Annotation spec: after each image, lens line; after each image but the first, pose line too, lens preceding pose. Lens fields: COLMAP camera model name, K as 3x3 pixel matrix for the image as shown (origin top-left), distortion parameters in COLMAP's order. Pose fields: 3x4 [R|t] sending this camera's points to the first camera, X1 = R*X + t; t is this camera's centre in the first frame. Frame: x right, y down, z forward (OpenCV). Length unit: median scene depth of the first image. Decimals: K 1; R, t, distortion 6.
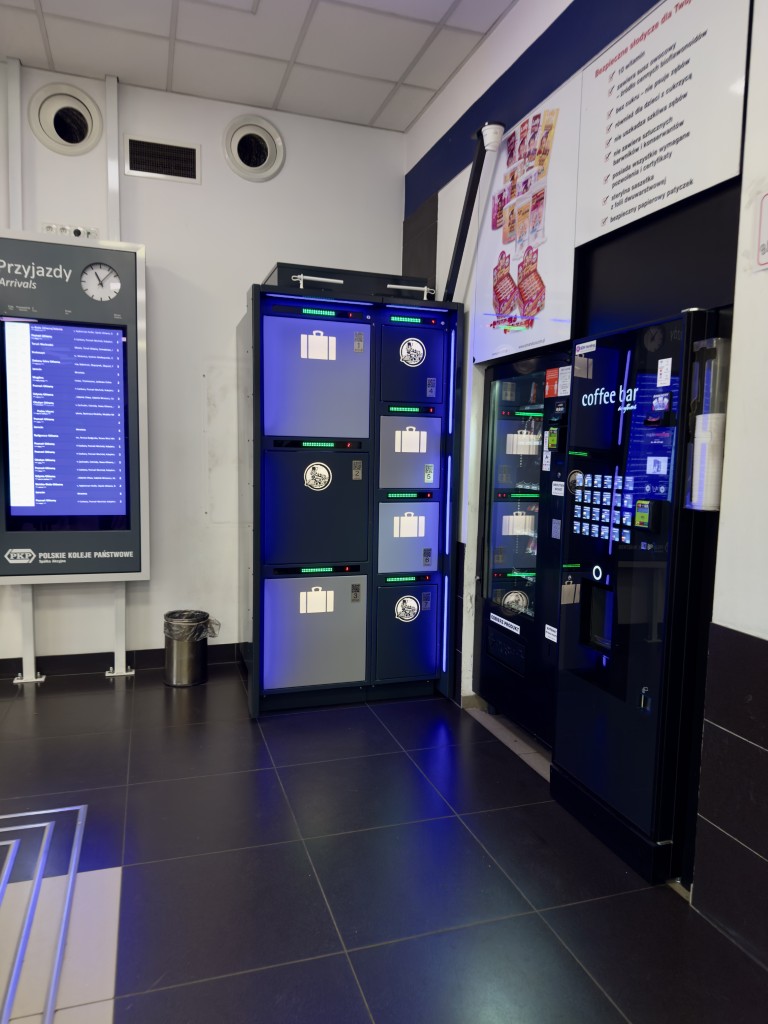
lens RADIAL K [[717.3, 0, 384.0], [0, 717.3, 512.0], [0, 0, 1]] dist [0.070842, -0.088638]
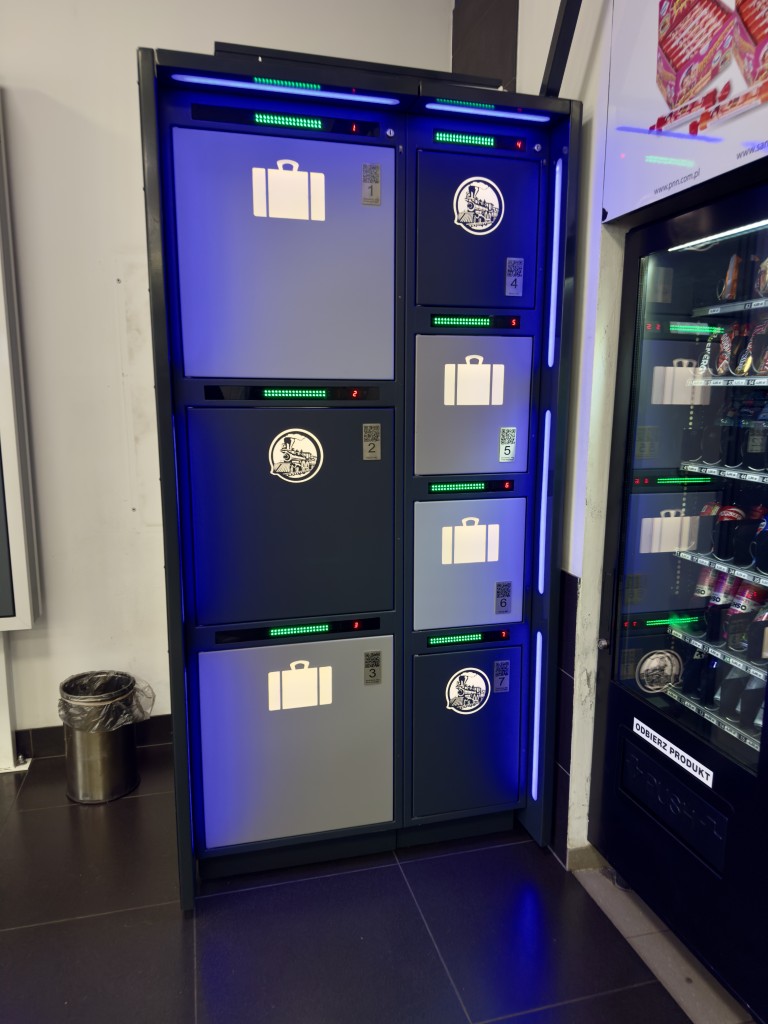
lens RADIAL K [[717.3, 0, 384.0], [0, 717.3, 512.0], [0, 0, 1]] dist [0.070842, -0.088638]
pose [[0.998522, -0.007792, -0.053783, -0.000912], [0.011651, 0.997350, 0.071807, -0.044877], [0.053081, -0.072328, 0.995967, 0.477589]]
